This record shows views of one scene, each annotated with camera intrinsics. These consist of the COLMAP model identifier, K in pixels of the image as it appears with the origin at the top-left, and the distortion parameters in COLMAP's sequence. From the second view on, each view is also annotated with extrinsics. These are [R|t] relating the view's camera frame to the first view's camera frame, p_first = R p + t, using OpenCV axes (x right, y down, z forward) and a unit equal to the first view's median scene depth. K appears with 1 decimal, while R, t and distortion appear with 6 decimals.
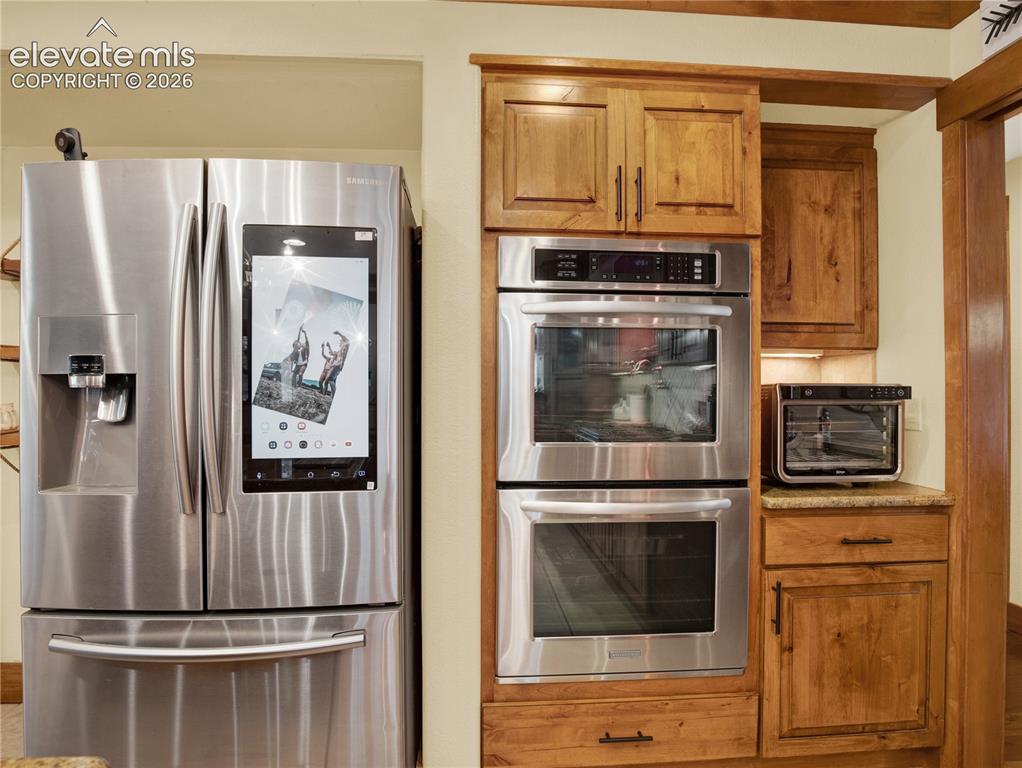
lens RADIAL K [[540.1, 0, 508.6], [0, 540.1, 384.2], [0, 0, 1]] dist [-0.027028, 0.003643]
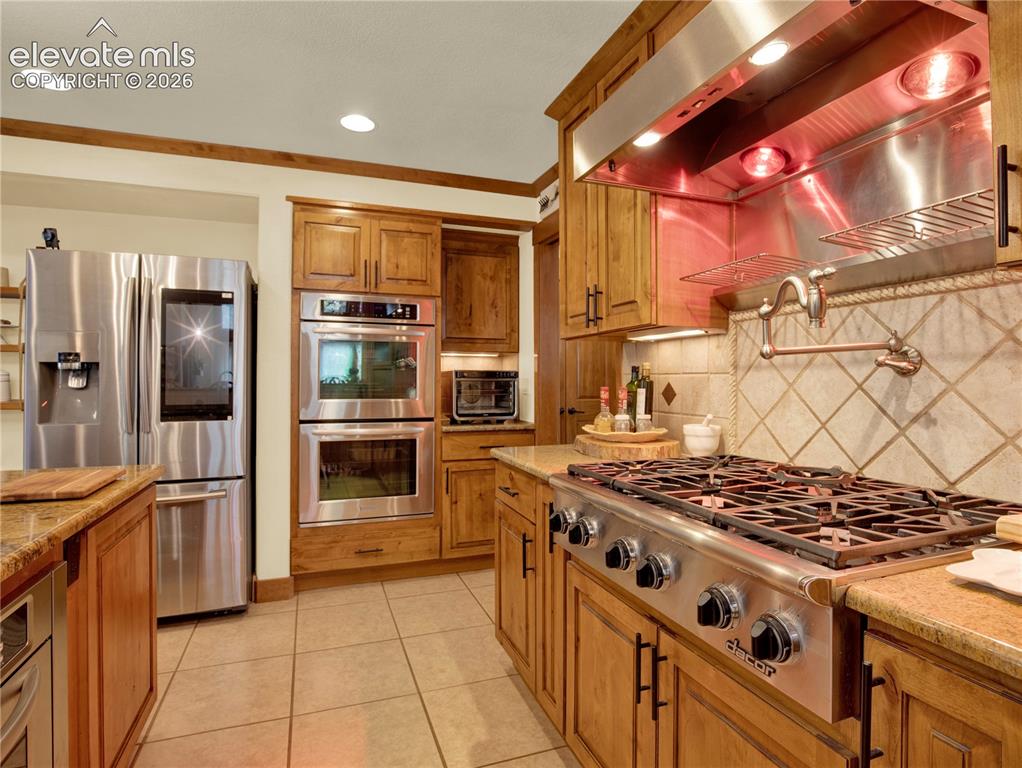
lens RADIAL K [[540.1, 0, 511.4], [0, 540.1, 369.4], [0, 0, 1]] dist [-0.027028, 0.003643]
pose [[0.961302, 0.004279, 0.275463, 0.171005], [0.000029, 0.999878, -0.015633, 0.029147], [-0.275496, 0.015036, 0.961185, -1.018775]]
